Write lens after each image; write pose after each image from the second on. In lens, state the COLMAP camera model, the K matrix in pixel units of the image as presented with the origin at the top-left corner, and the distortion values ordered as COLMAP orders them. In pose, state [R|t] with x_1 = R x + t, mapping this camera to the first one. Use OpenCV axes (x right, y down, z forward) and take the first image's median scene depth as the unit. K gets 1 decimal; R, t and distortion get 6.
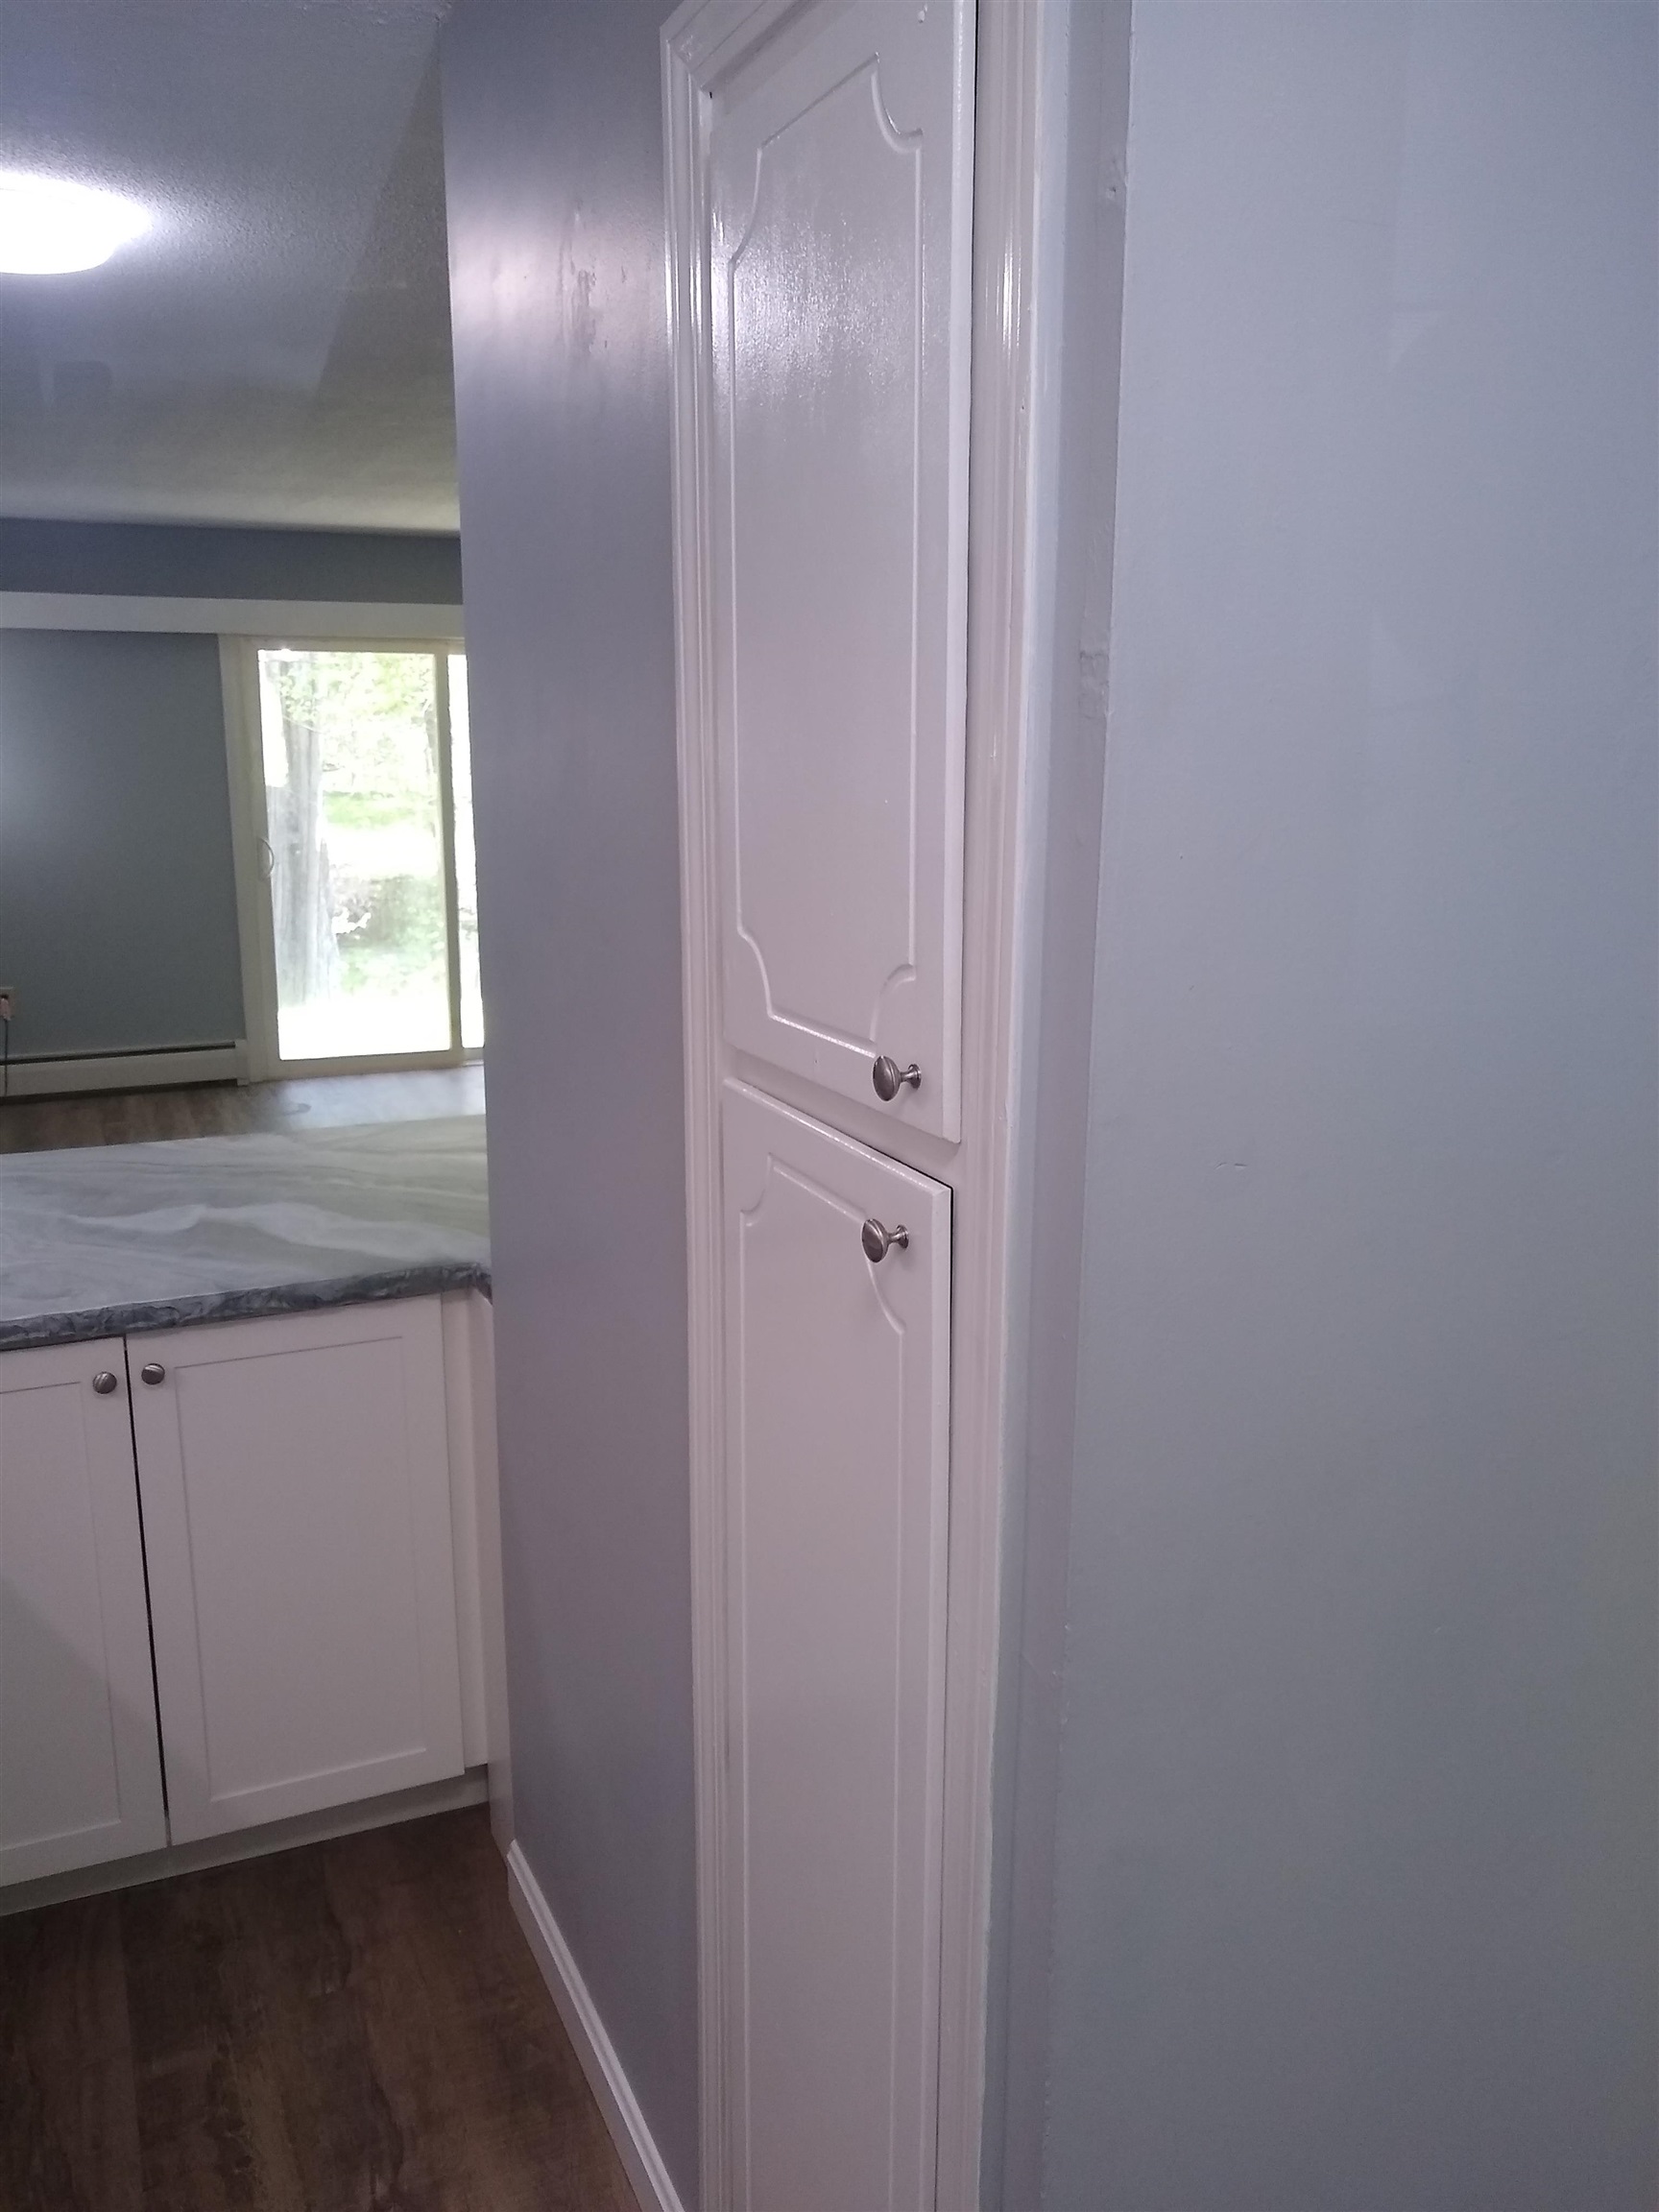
lens RADIAL K [[1751.5, 0, 829.5], [0, 1751.5, 1106.0], [0, 0, 1]] dist [-0.003104, 0.004700]
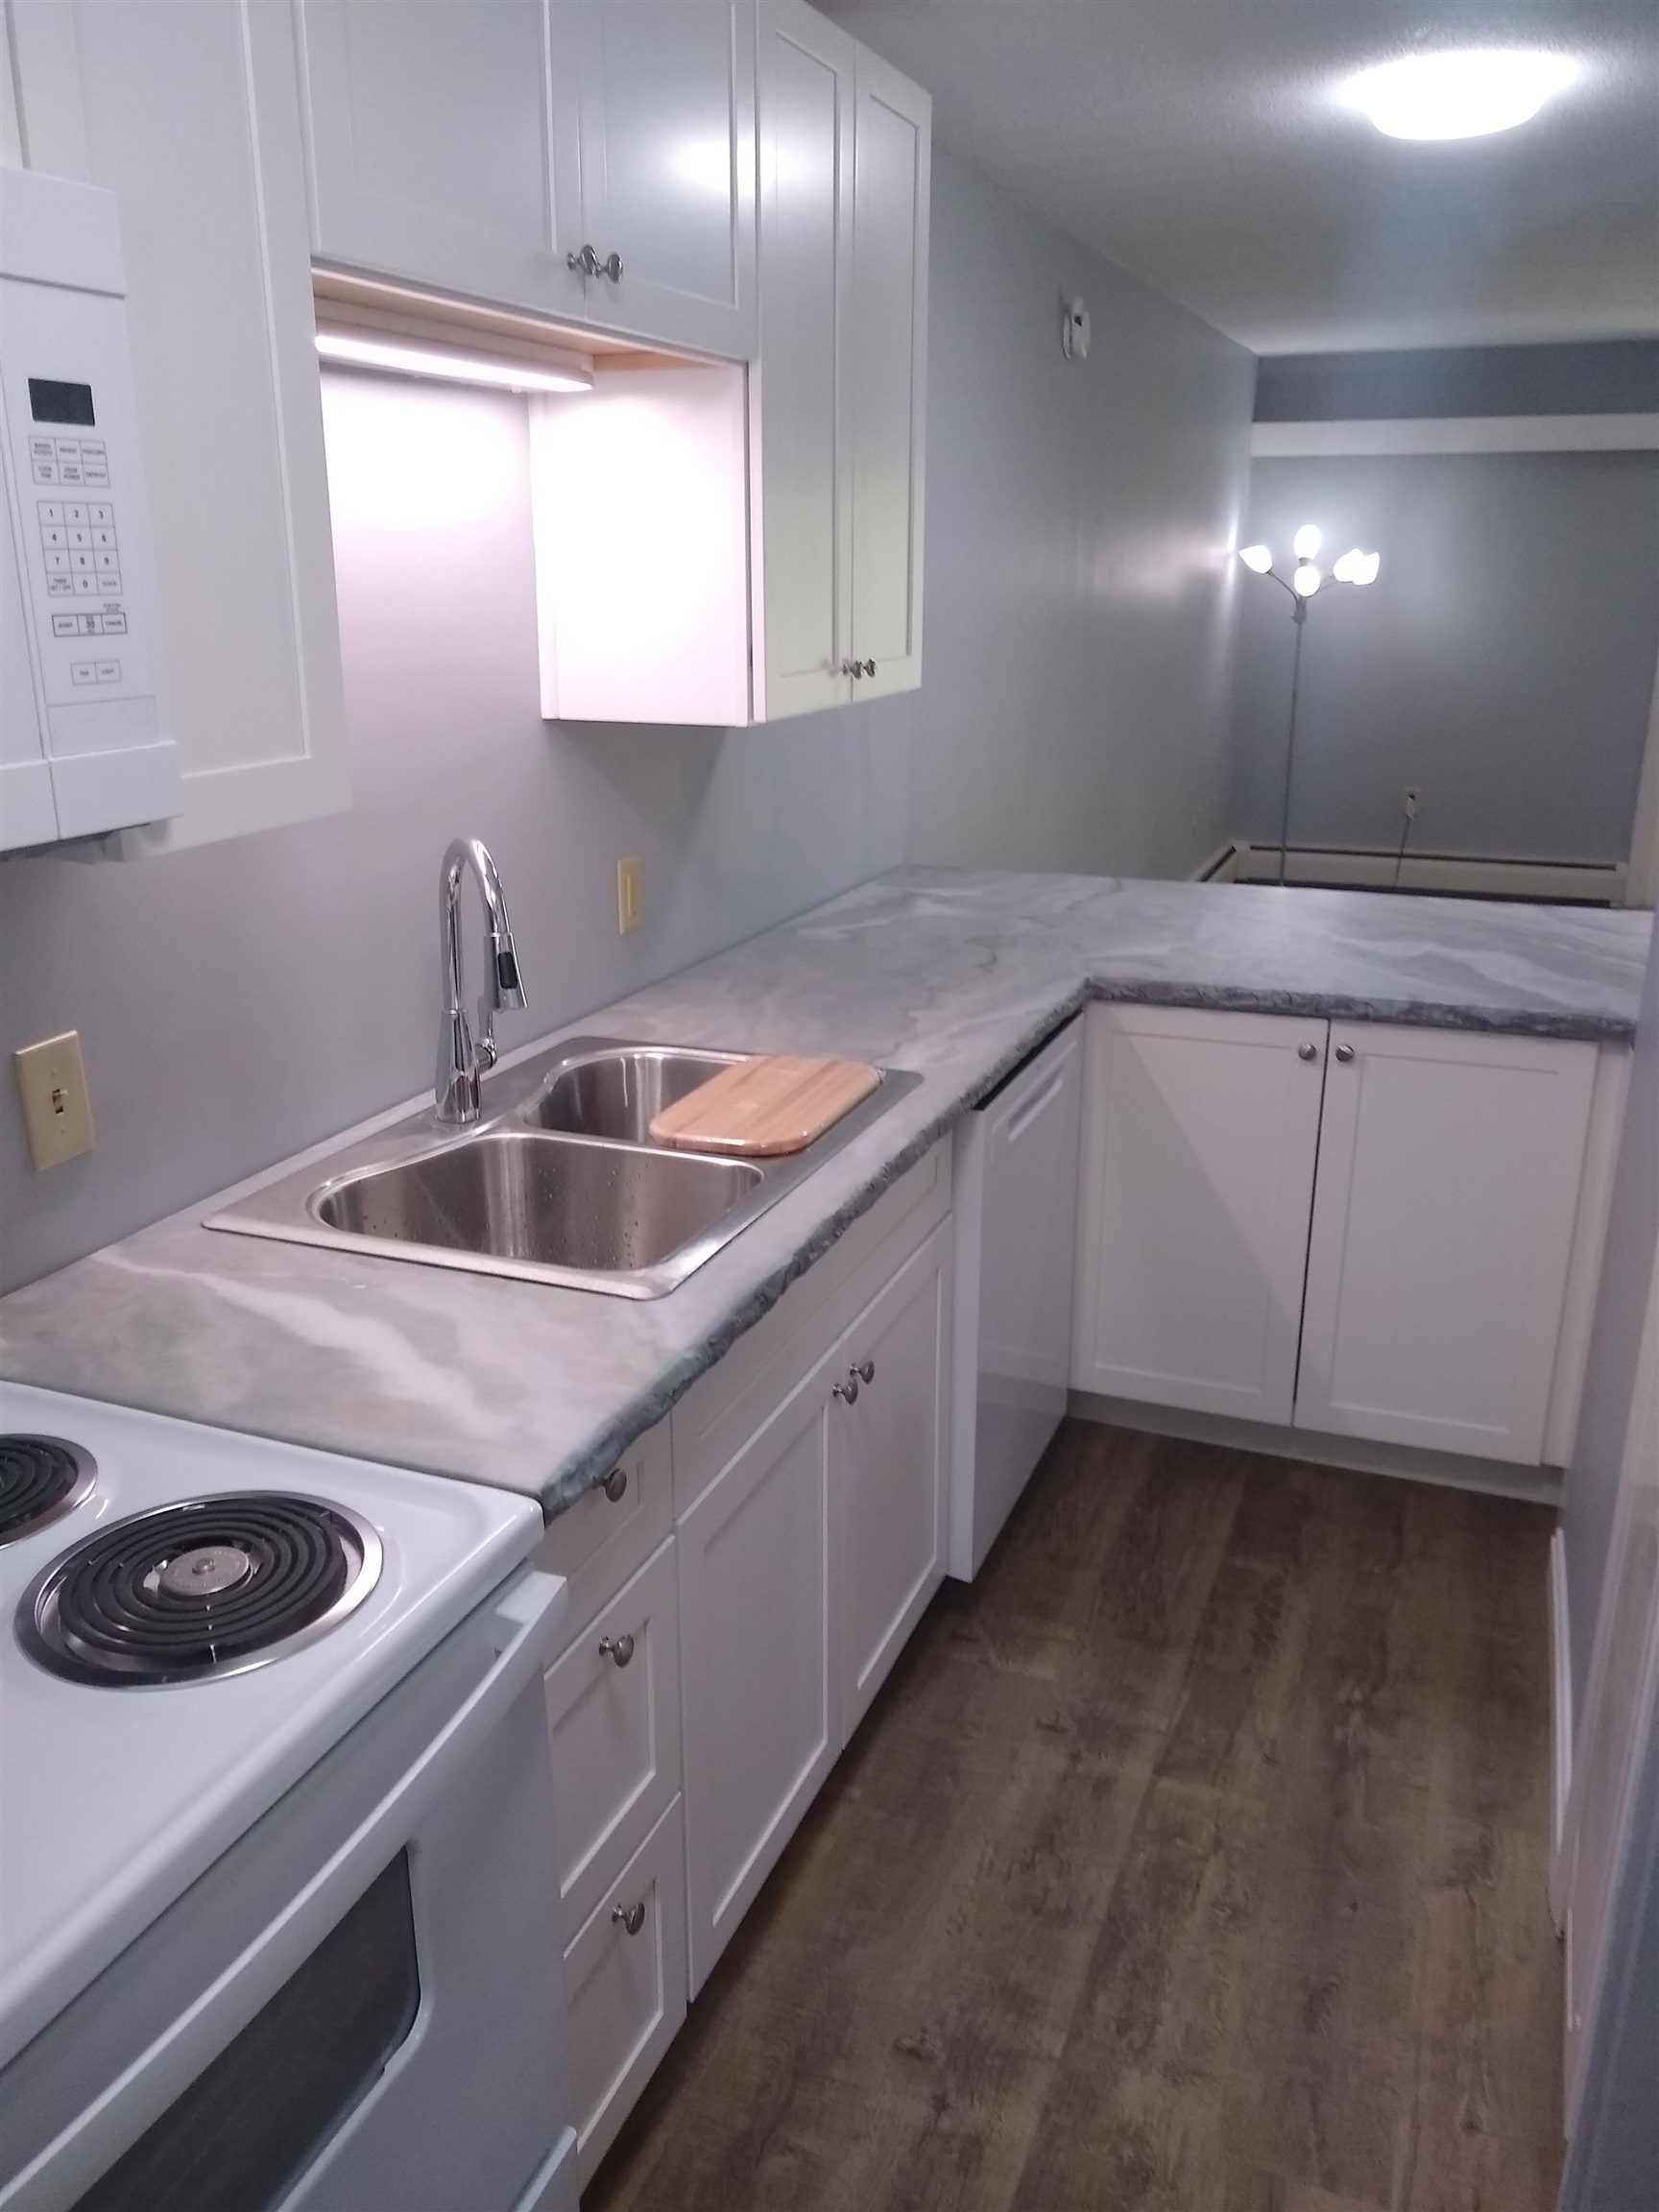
lens RADIAL K [[1751.5, 0, 829.5], [0, 1751.5, 1106.0], [0, 0, 1]] dist [-0.003104, 0.004700]
pose [[0.698722, 0.215163, -0.682270, 0.218616], [-0.152916, 0.976577, 0.151373, 0.054843], [0.698859, -0.001438, 0.715258, -0.157164]]
